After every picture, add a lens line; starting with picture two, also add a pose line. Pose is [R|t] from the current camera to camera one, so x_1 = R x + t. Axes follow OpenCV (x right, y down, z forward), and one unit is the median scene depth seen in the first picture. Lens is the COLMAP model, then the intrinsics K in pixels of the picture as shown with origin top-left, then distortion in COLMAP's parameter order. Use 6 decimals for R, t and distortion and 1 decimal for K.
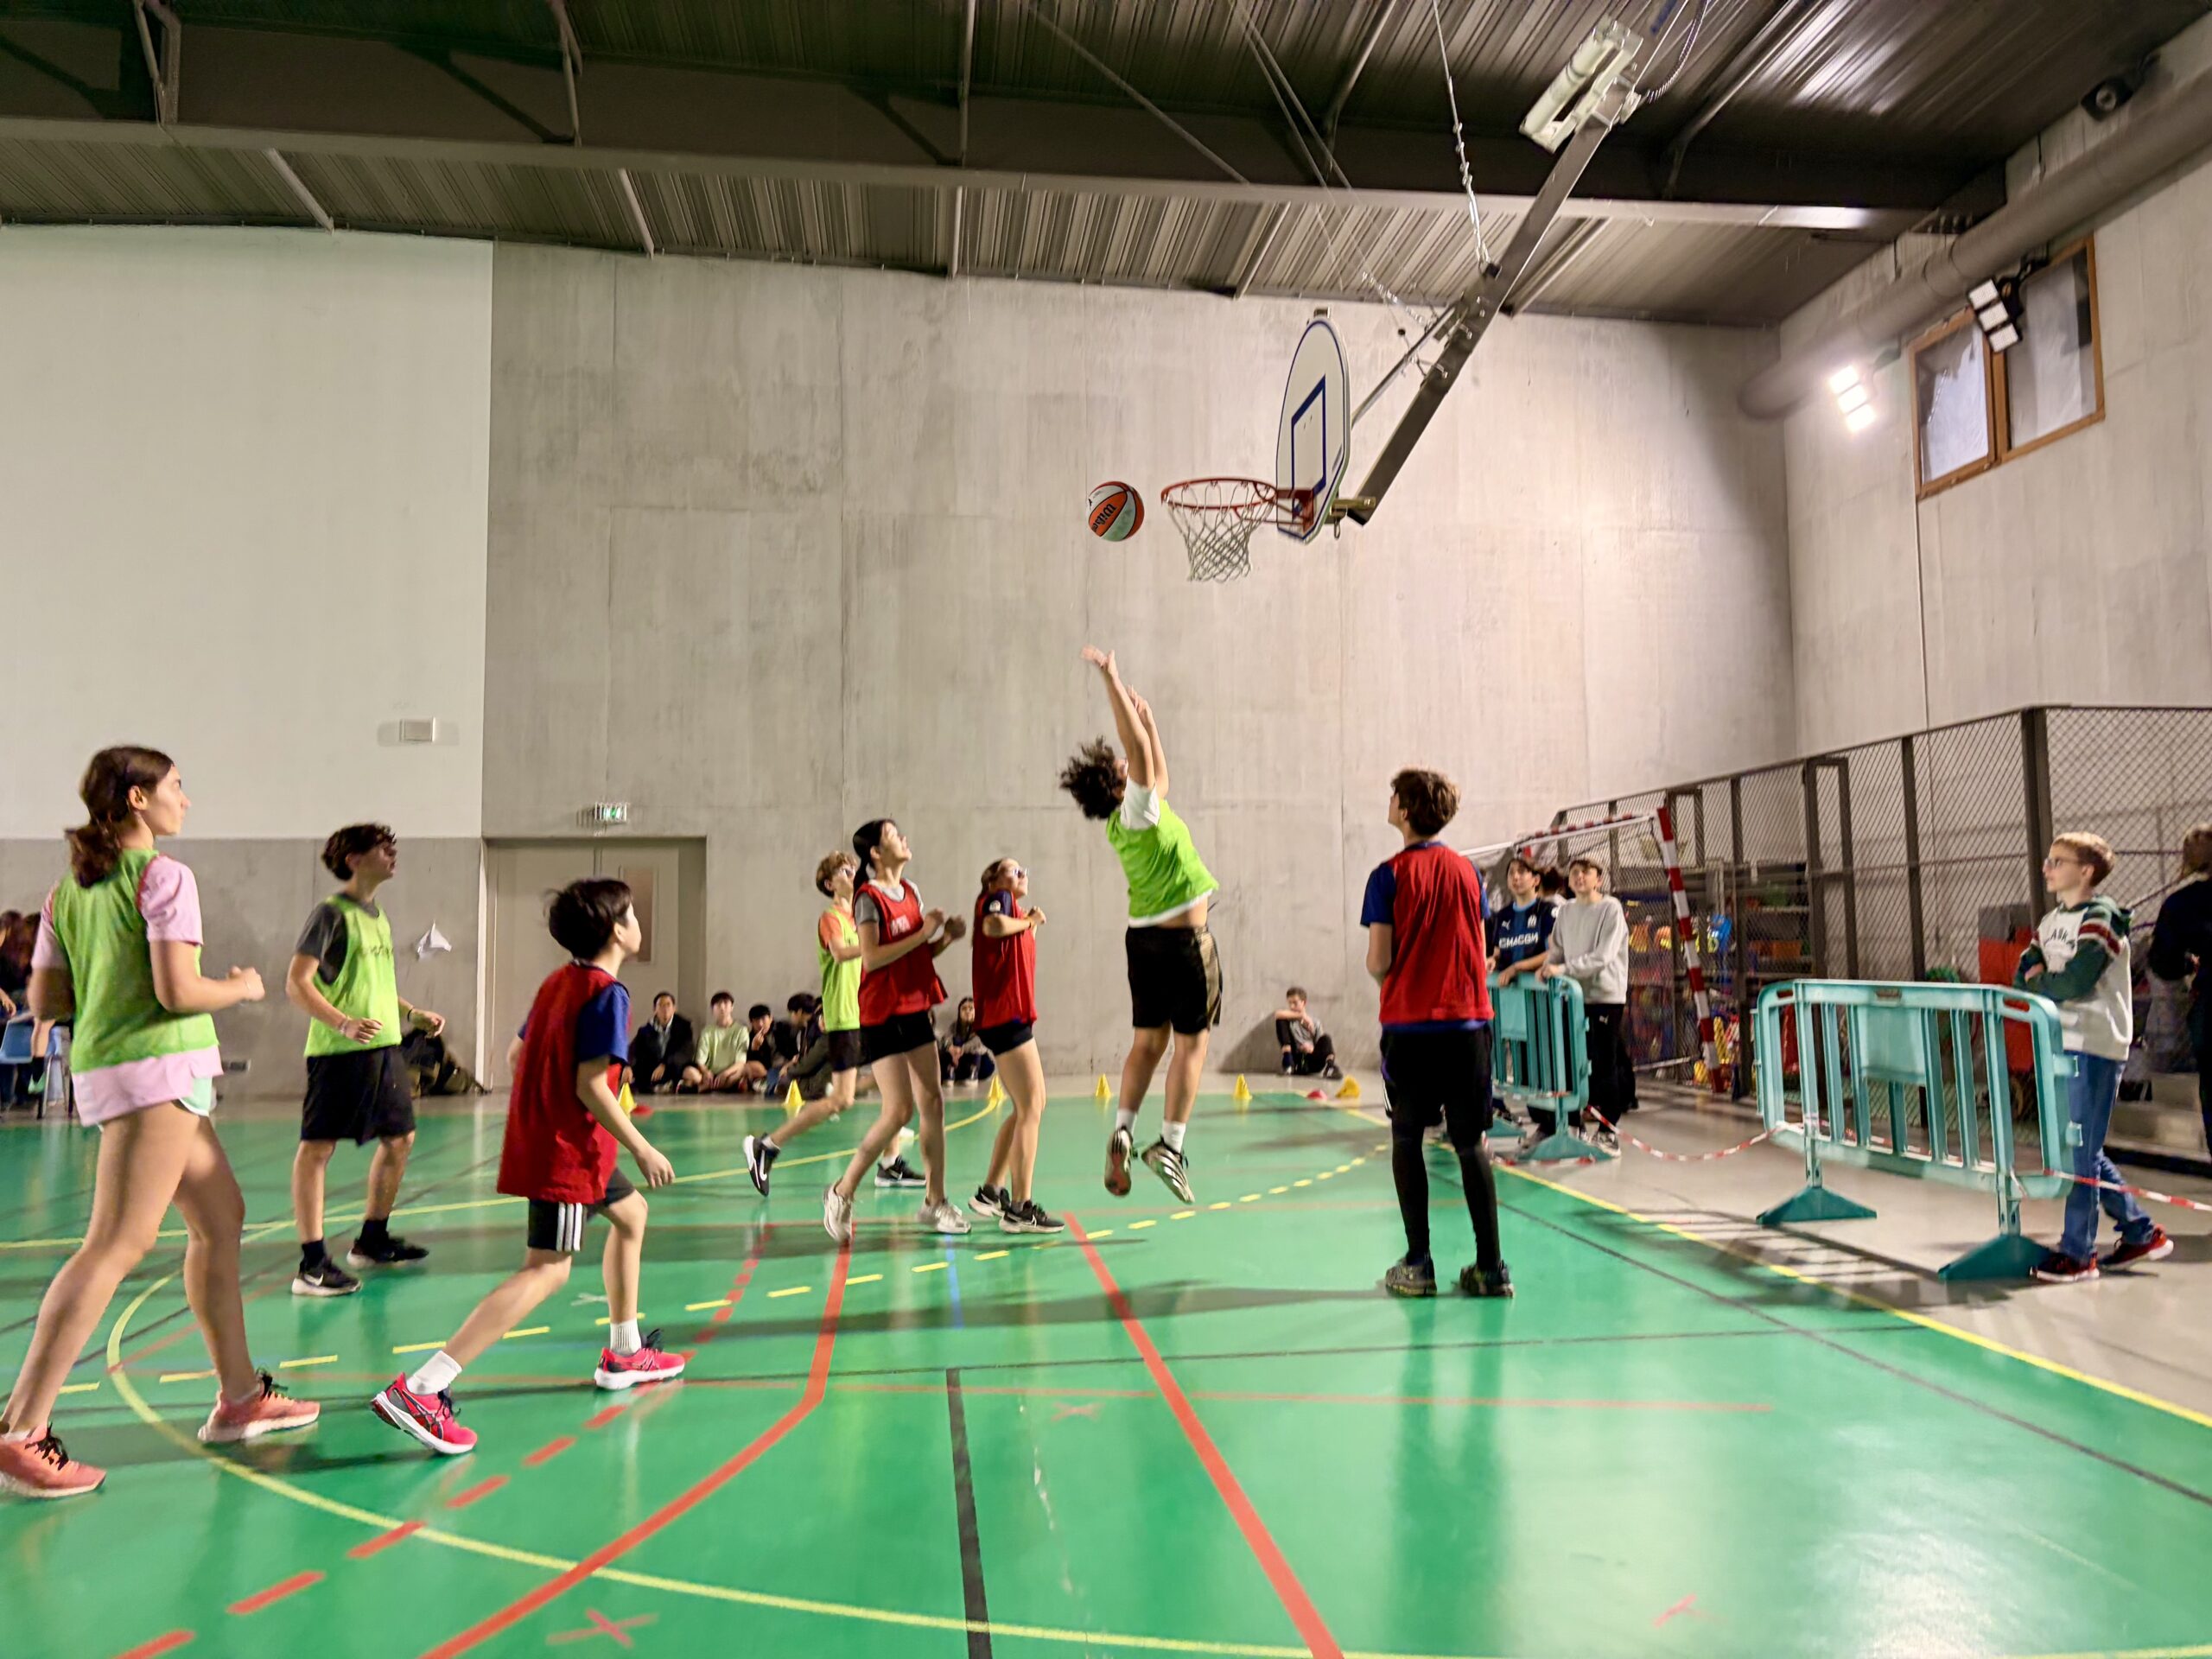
lens RADIAL K [[1716.9, 0, 1098.3], [0, 1716.9, 799.3], [0, 0, 1]] dist [0.029053, 0.006938]
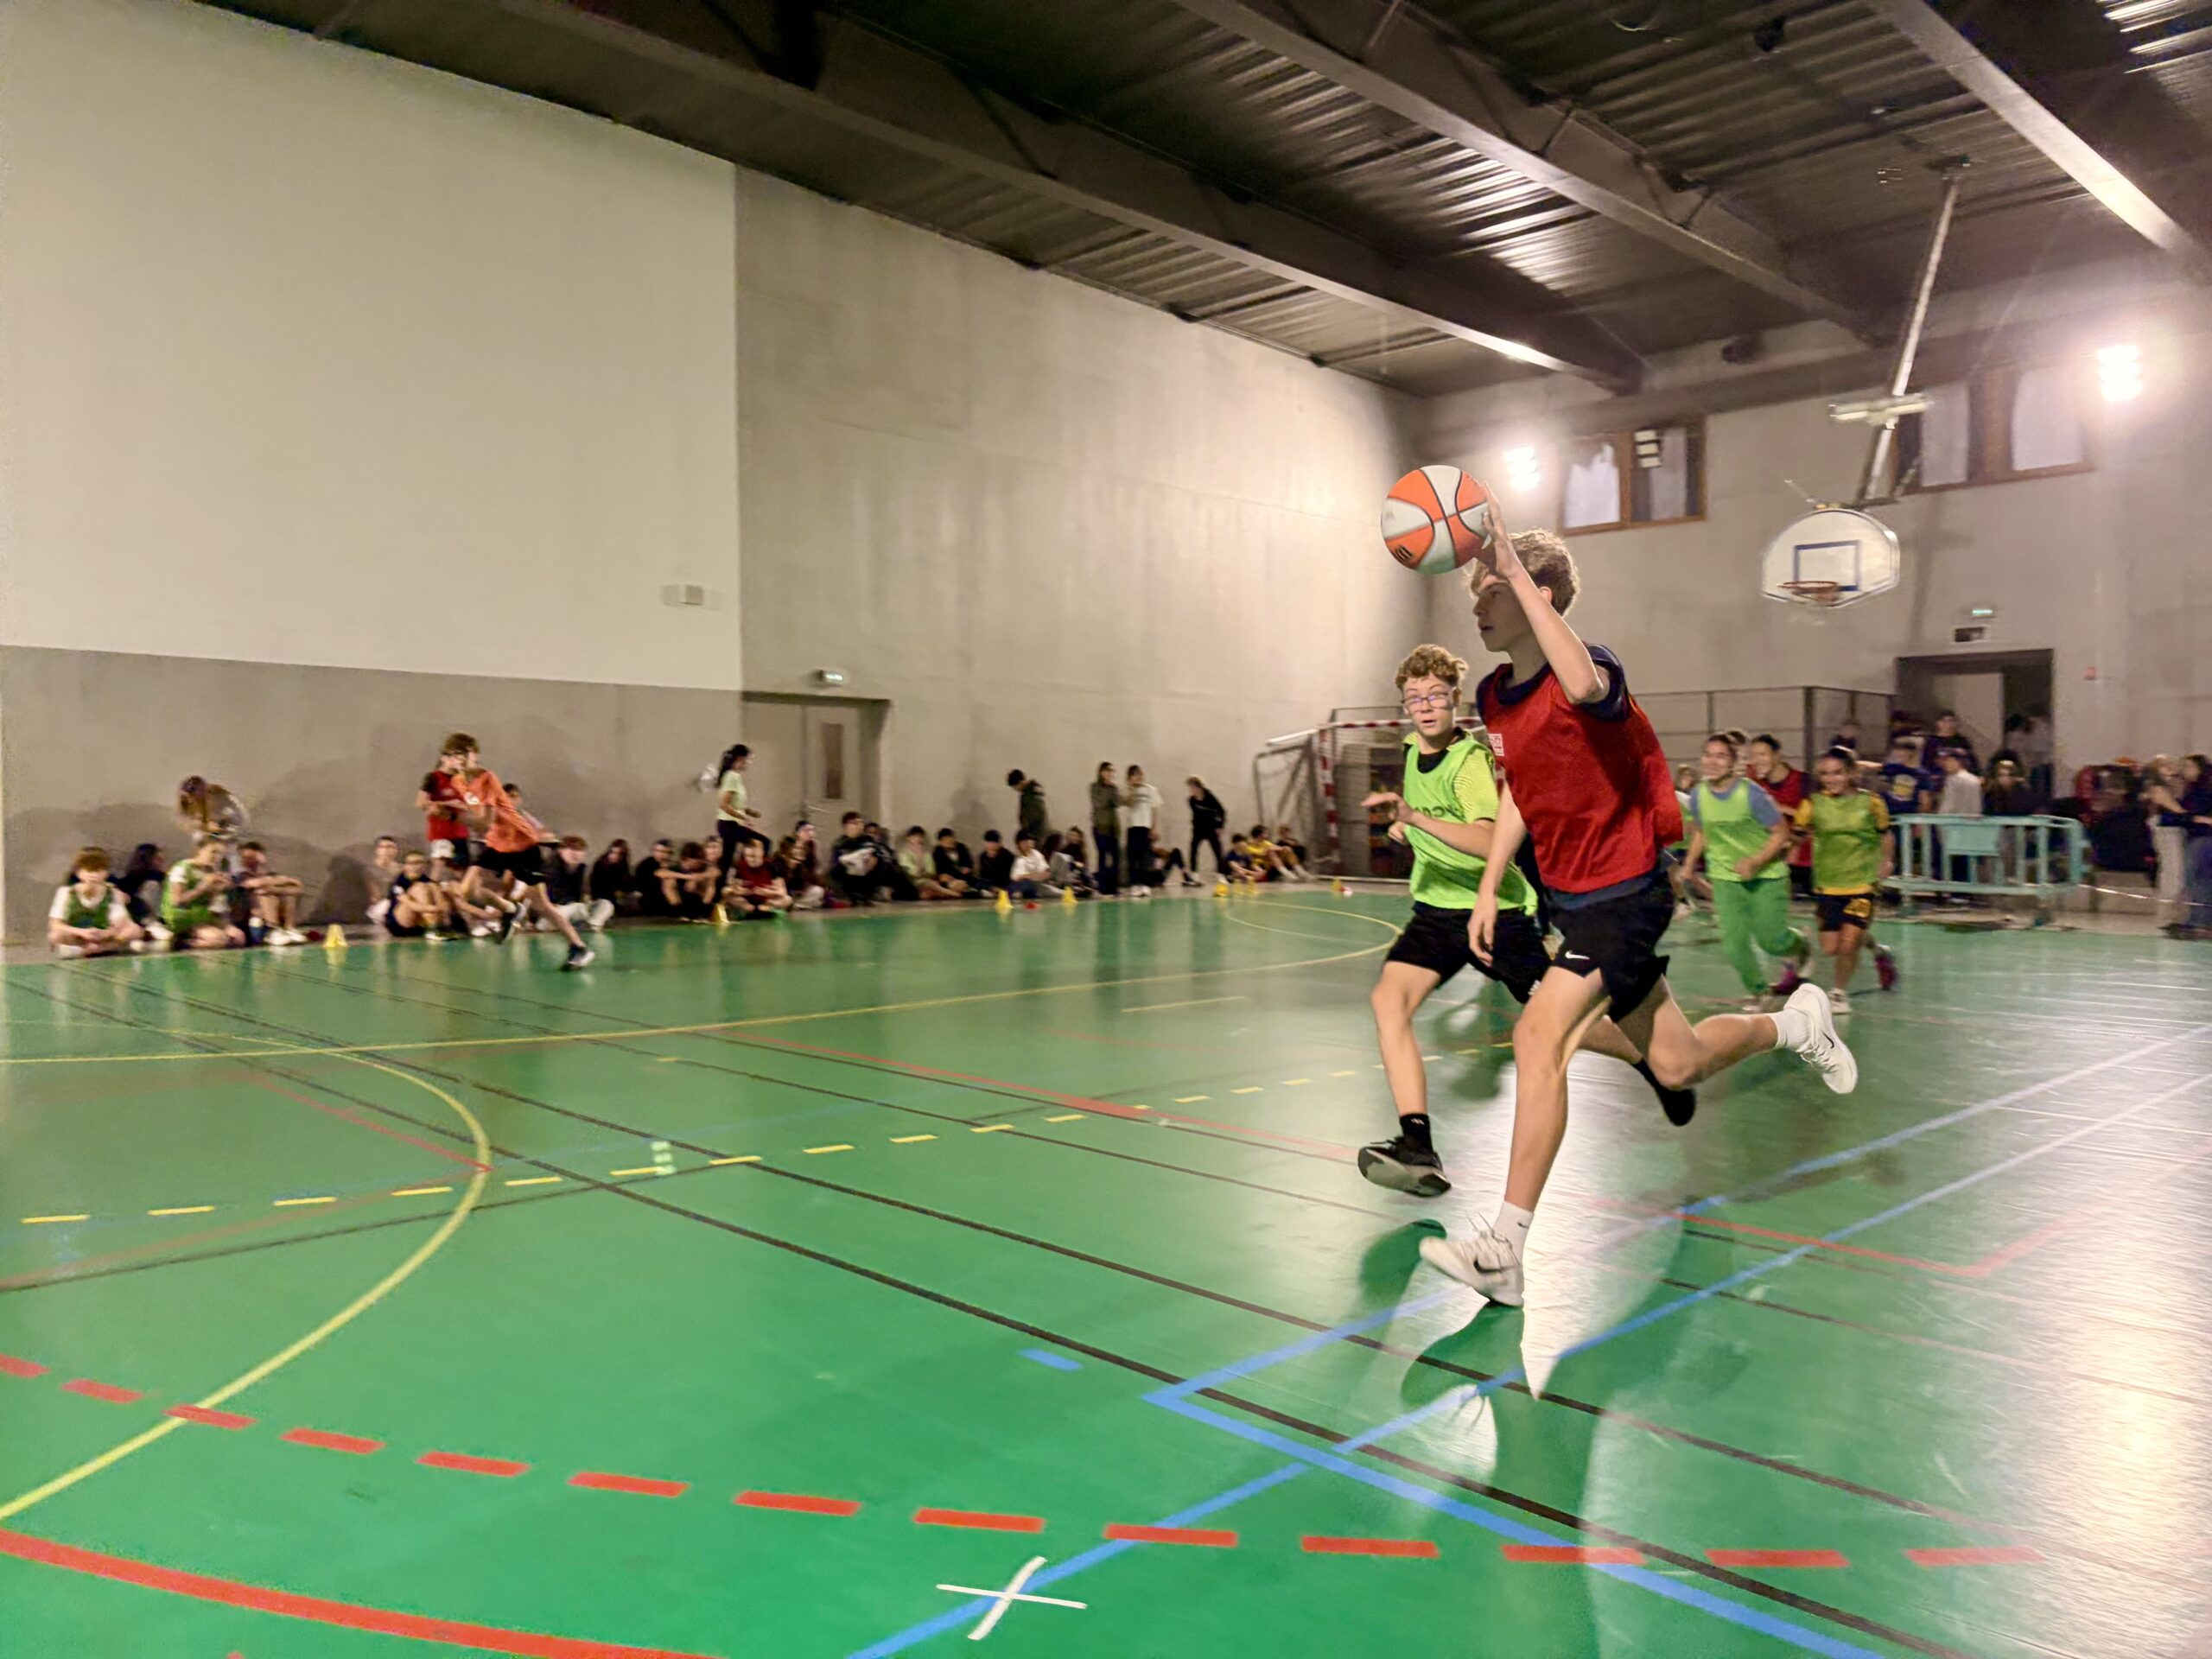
lens RADIAL K [[1671.8, 0, 1106.0], [0, 1671.8, 829.5], [0, 0, 1]] dist [0.025923, 0.002115]
pose [[0.799330, 0.003369, 0.600882, -0.821050], [-0.066176, 0.994395, 0.082456, 0.004900], [-0.597237, -0.105673, 0.795073, -0.068822]]
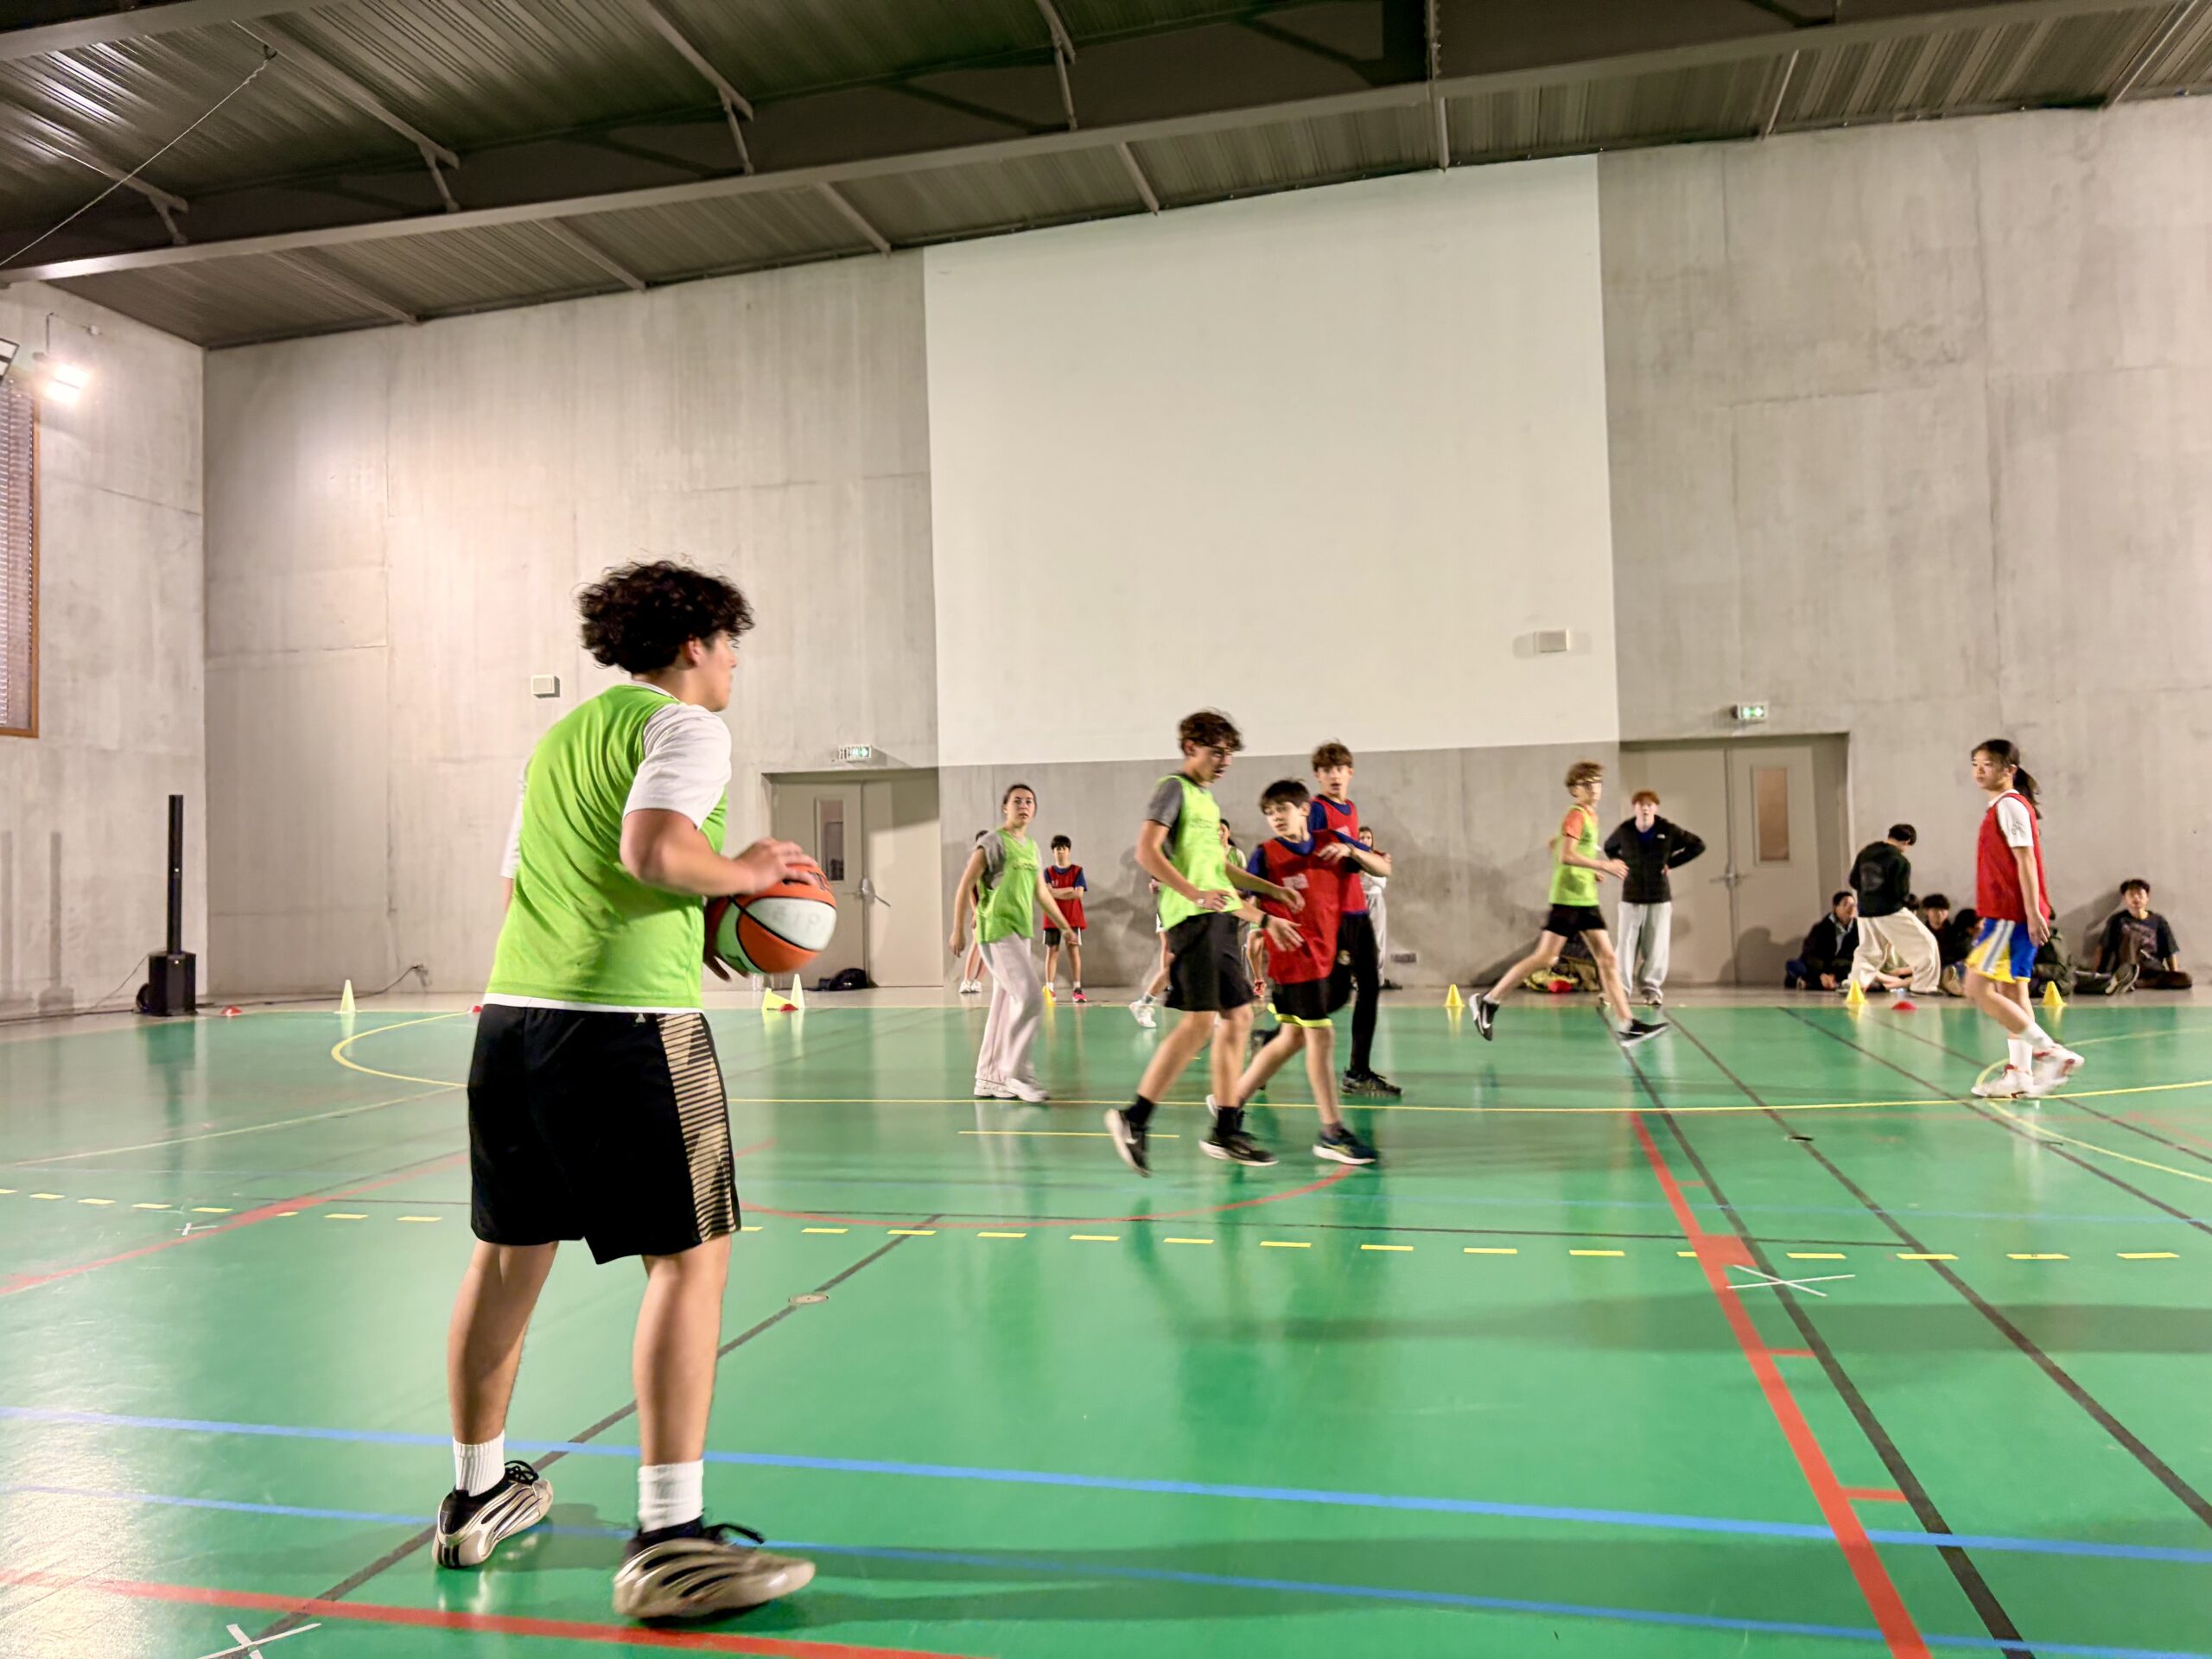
lens RADIAL K [[1716.9, 0, 1098.3], [0, 1716.9, 799.3], [0, 0, 1]] dist [0.029053, 0.006938]
pose [[0.931296, -0.028729, -0.363128, -0.266792], [0.046280, 0.998138, 0.039723, 0.001306], [0.361311, -0.053800, 0.930892, -0.068680]]
